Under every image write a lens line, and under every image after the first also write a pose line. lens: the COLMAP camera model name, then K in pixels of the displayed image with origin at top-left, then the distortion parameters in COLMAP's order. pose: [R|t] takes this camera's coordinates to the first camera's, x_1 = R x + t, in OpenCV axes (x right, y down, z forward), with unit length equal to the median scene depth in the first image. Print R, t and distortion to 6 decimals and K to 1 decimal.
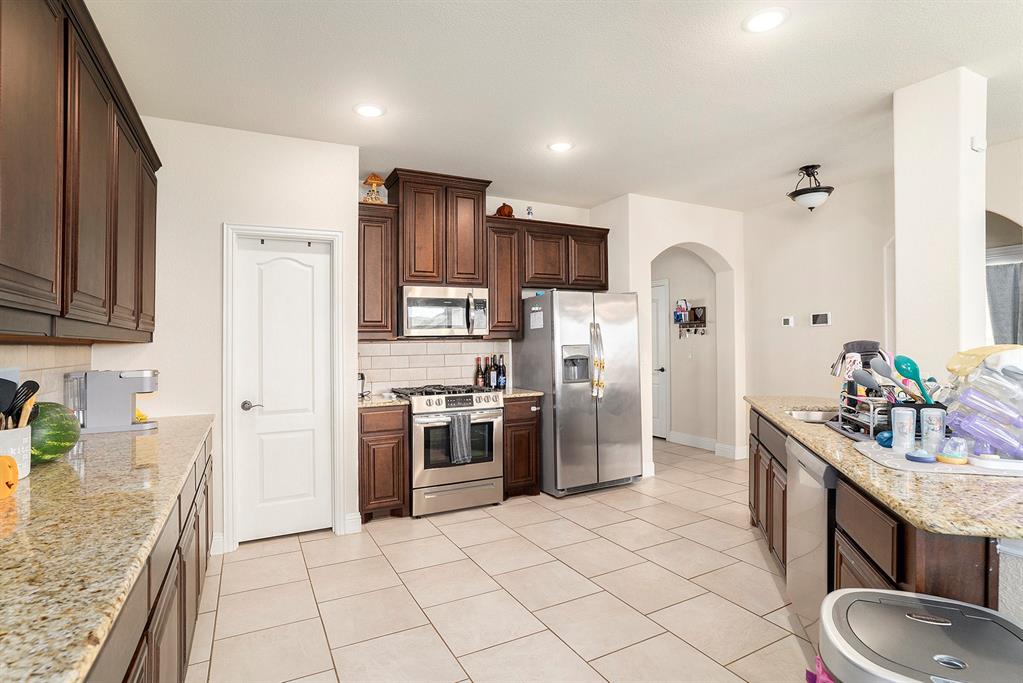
lens RADIAL K [[506.6, 0, 511.1], [0, 506.6, 344.5], [0, 0, 1]] dist [-0.059543, 0.005674]
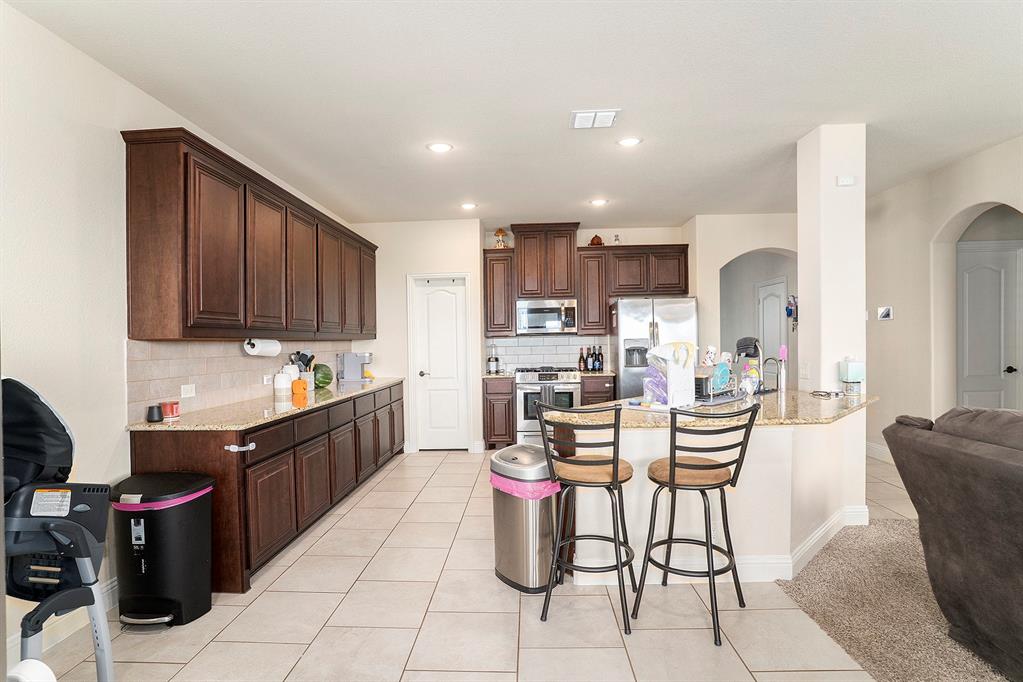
lens RADIAL K [[506.6, 0, 511.0], [0, 506.6, 343.6], [0, 0, 1]] dist [-0.059543, 0.005674]
pose [[0.875969, 0.001855, -0.482365, 0.491398], [0.005618, 0.999886, 0.014048, -0.007718], [0.482335, -0.015015, 0.875858, -0.343581]]
